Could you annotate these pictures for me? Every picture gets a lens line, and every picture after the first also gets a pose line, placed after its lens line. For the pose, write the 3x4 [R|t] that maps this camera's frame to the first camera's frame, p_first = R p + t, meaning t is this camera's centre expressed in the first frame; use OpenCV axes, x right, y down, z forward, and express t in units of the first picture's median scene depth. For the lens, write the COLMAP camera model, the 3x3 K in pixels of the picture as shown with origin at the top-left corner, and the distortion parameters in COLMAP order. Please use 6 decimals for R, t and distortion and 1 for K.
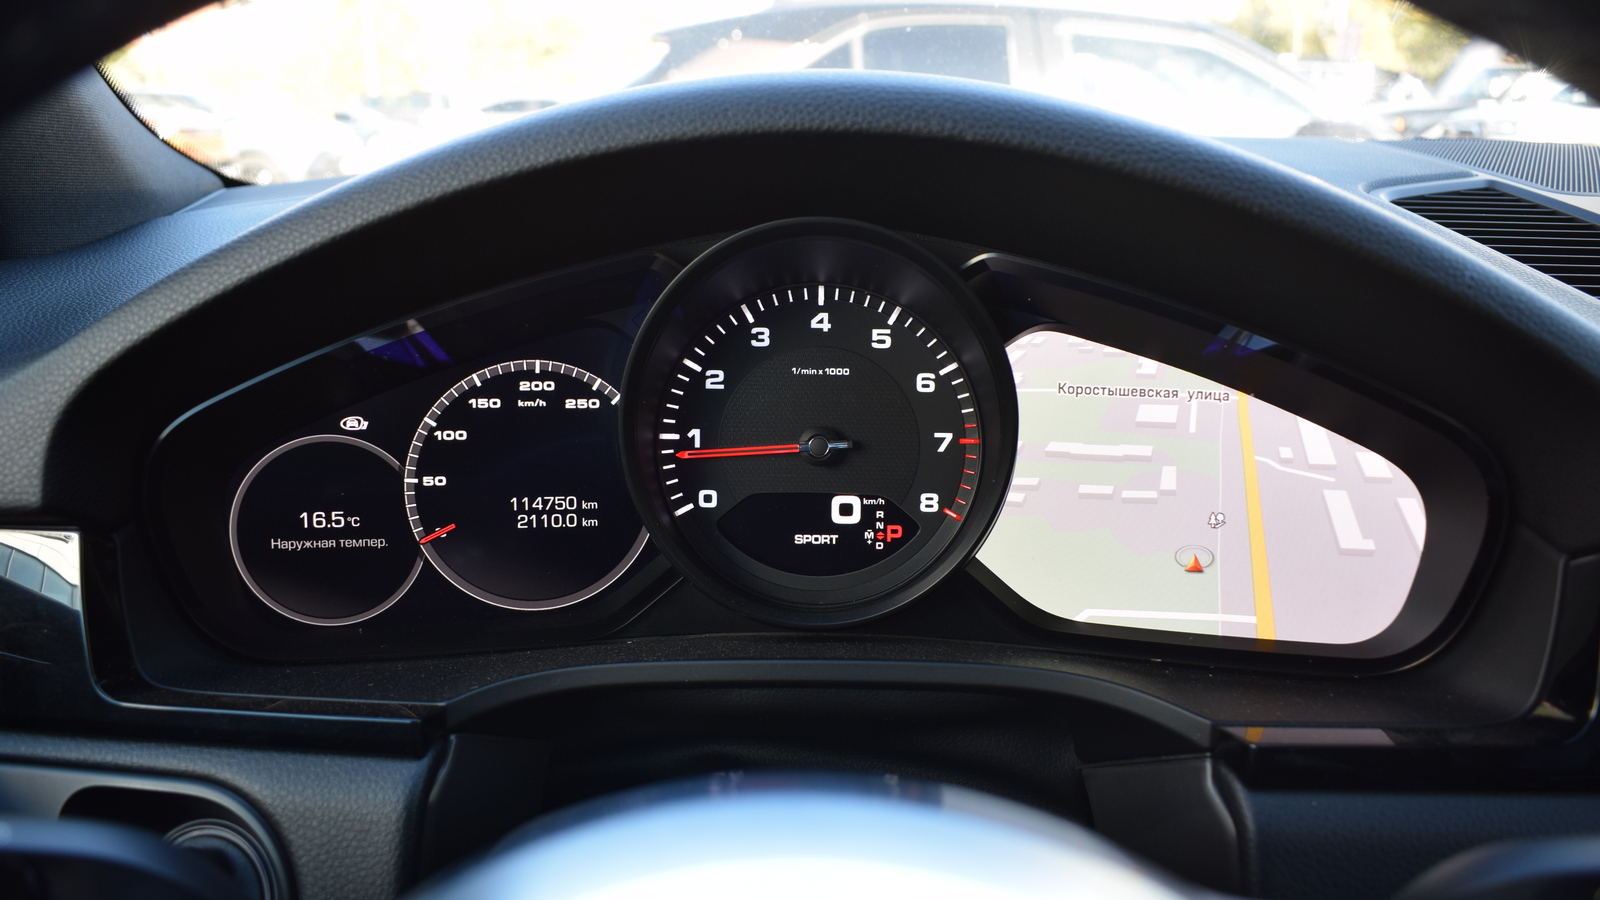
lens RADIAL K [[1259.6, 0, 800.5], [0, 1259.6, 456.8], [0, 0, 1]] dist [-0.094313, 0.020839]
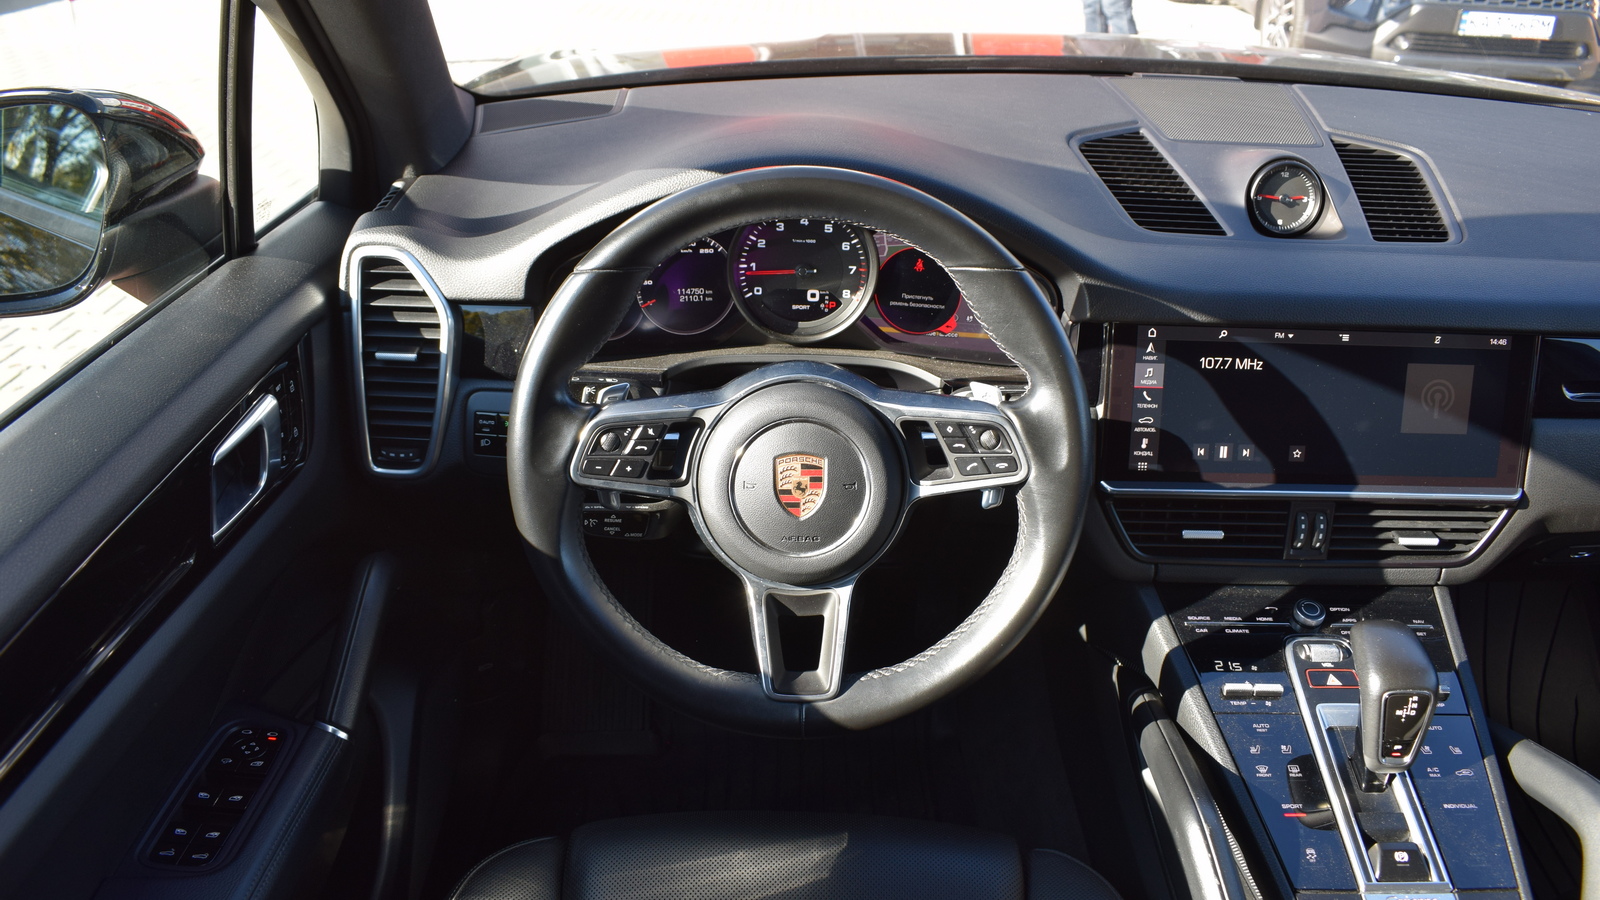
lens RADIAL K [[1259.6, 0, 806.7], [0, 1259.6, 450.4], [0, 0, 1]] dist [-0.094313, 0.020839]
pose [[0.999261, 0.009225, 0.037304, -0.067609], [-0.017425, 0.973992, 0.225910, -0.224756], [-0.034250, -0.226393, 0.973434, -1.512822]]
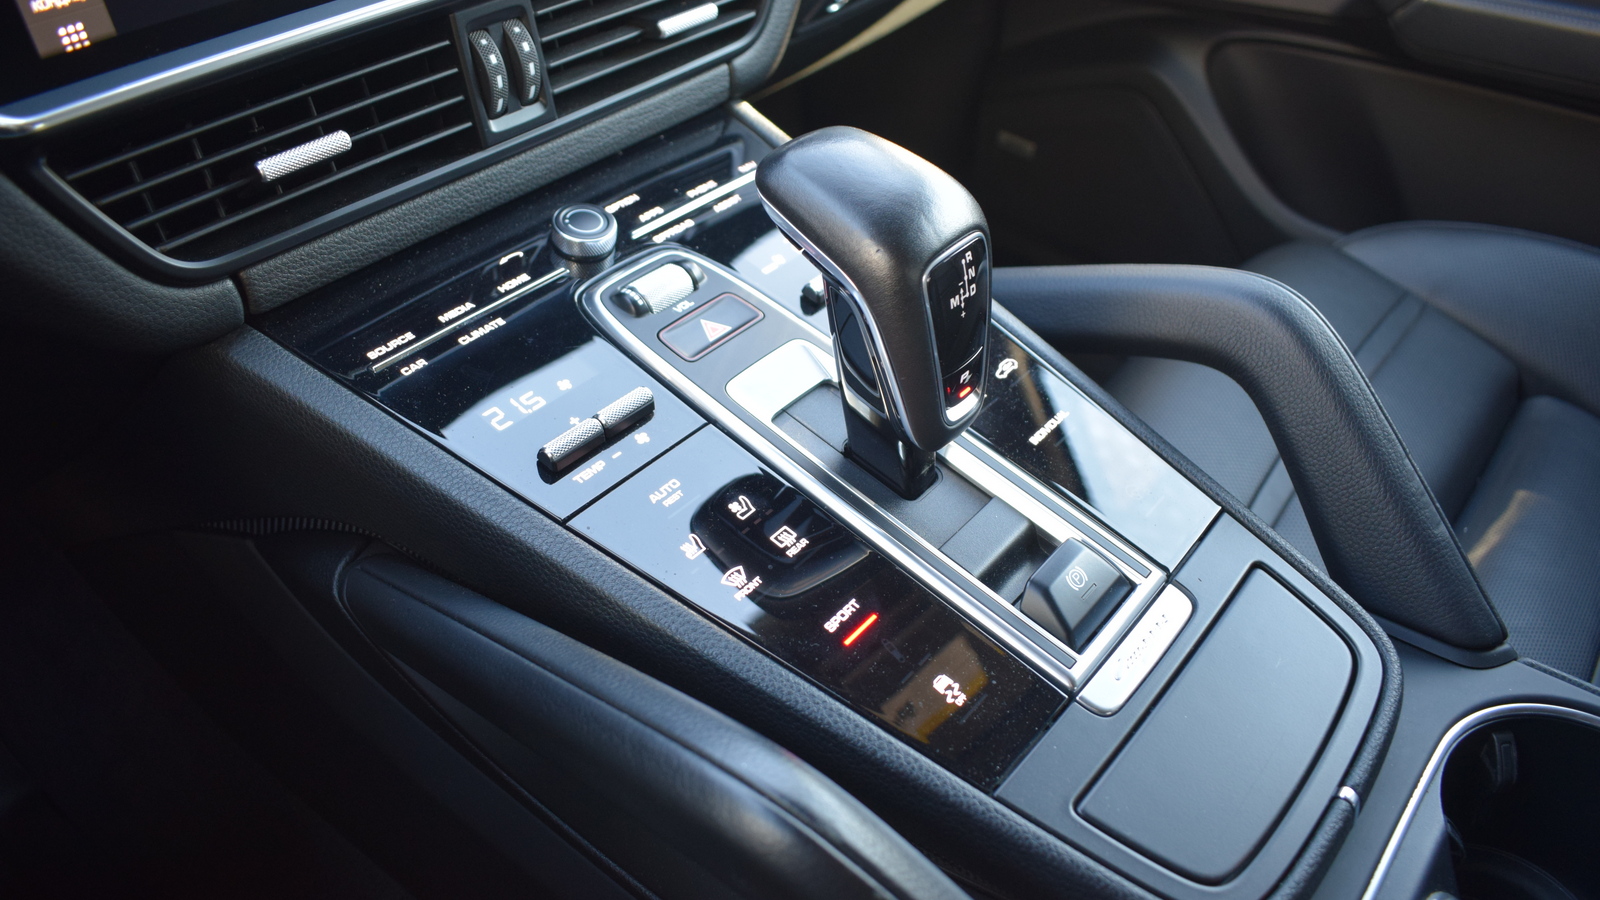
lens RADIAL K [[1259.6, 0, 804.3], [0, 1259.6, 445.1], [0, 0, 1]] dist [-0.094313, 0.020839]
pose [[0.602513, -0.478127, 0.639041, 0.294158], [0.190866, 0.863780, 0.466319, 0.277372], [-0.774950, -0.158992, 0.611697, -0.178518]]
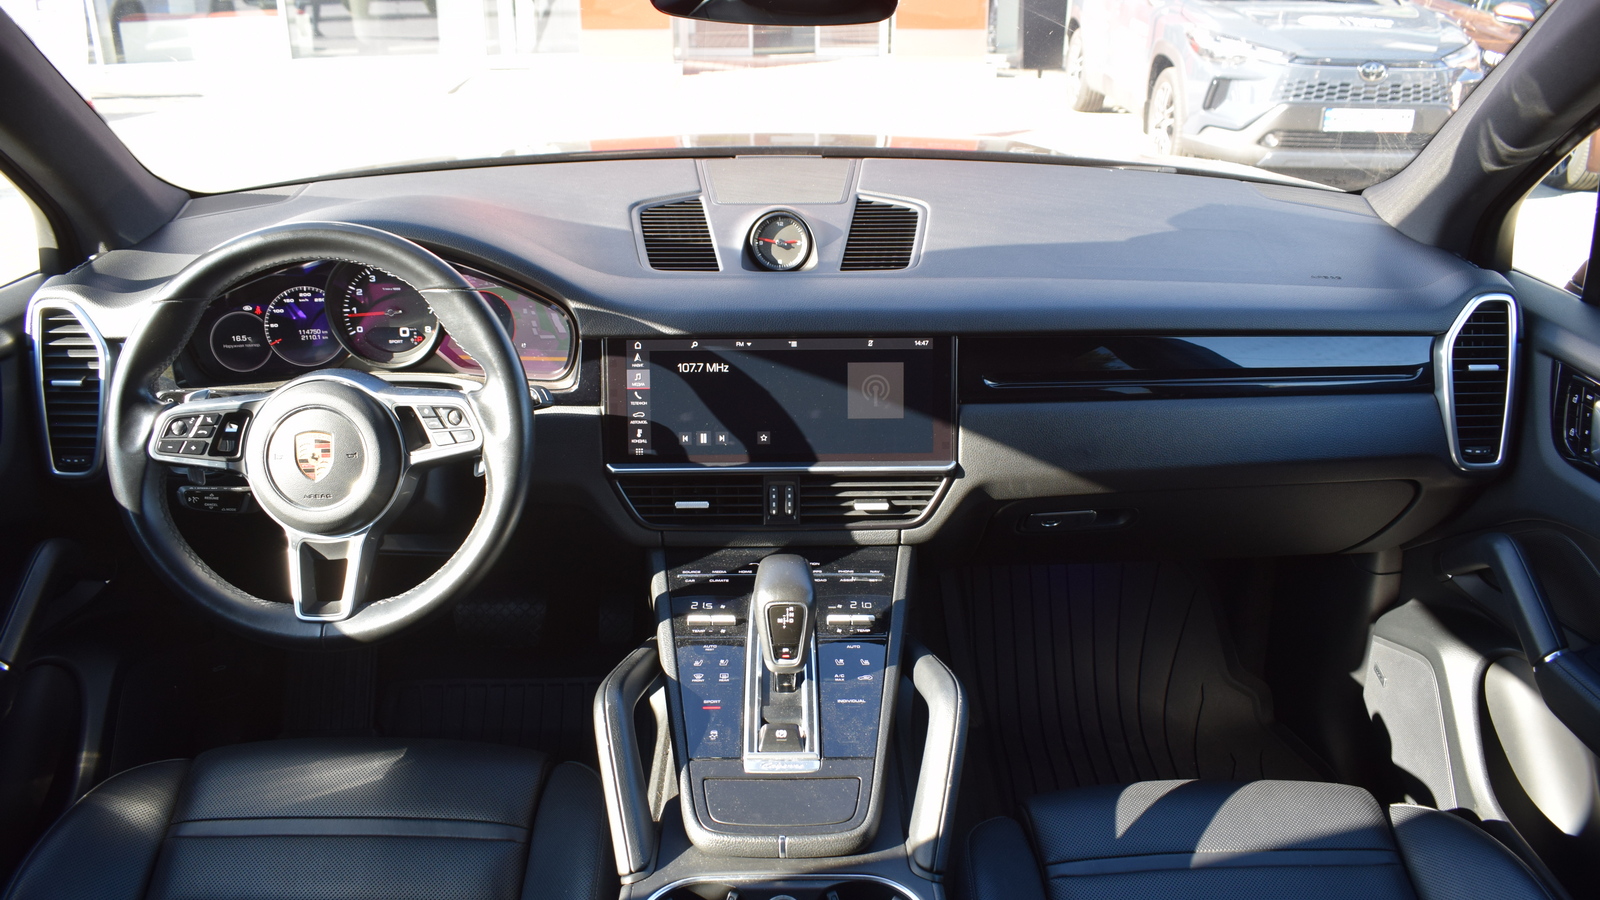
lens RADIAL K [[1259.6, 0, 792.2], [0, 1259.6, 454.0], [0, 0, 1]] dist [-0.094313, 0.020839]
pose [[0.999044, -0.016527, 0.040468, 0.894893], [0.010793, 0.990370, 0.138022, -0.077843], [-0.042360, -0.137453, 0.989602, -2.228929]]
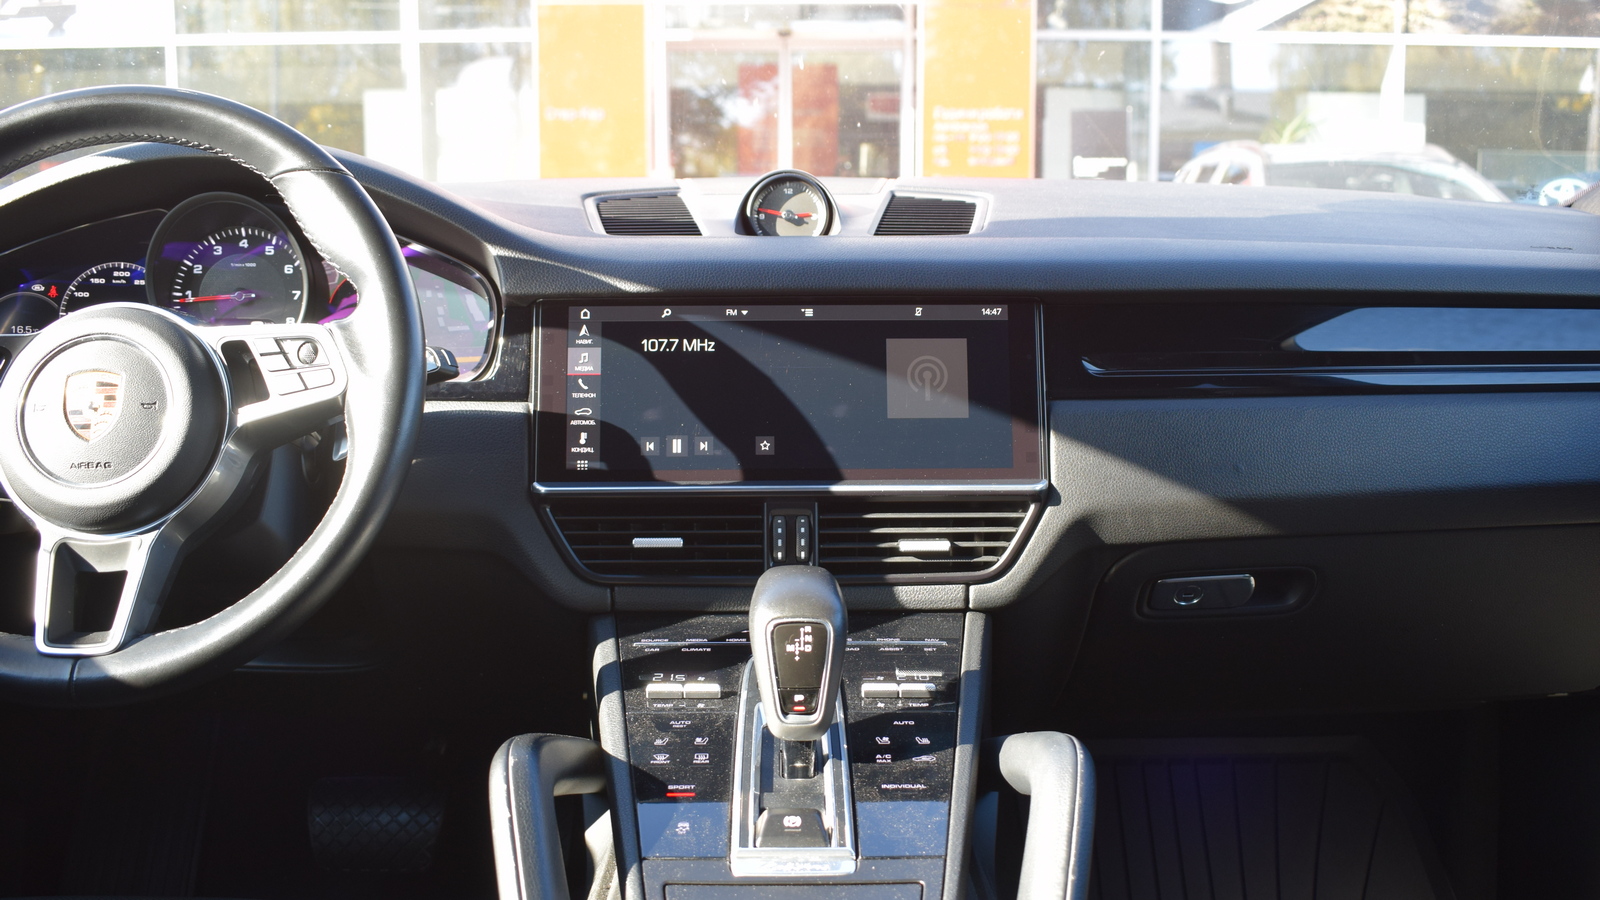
lens RADIAL K [[1562.8, 0, 794.9], [0, 1562.8, 443.5], [0, 0, 1]] dist [-0.072424, 0.000000]
pose [[0.999065, -0.006030, 0.042803, 0.888853], [0.011271, 0.992309, -0.123268, 0.607862], [-0.041730, 0.123635, 0.991450, -1.777346]]
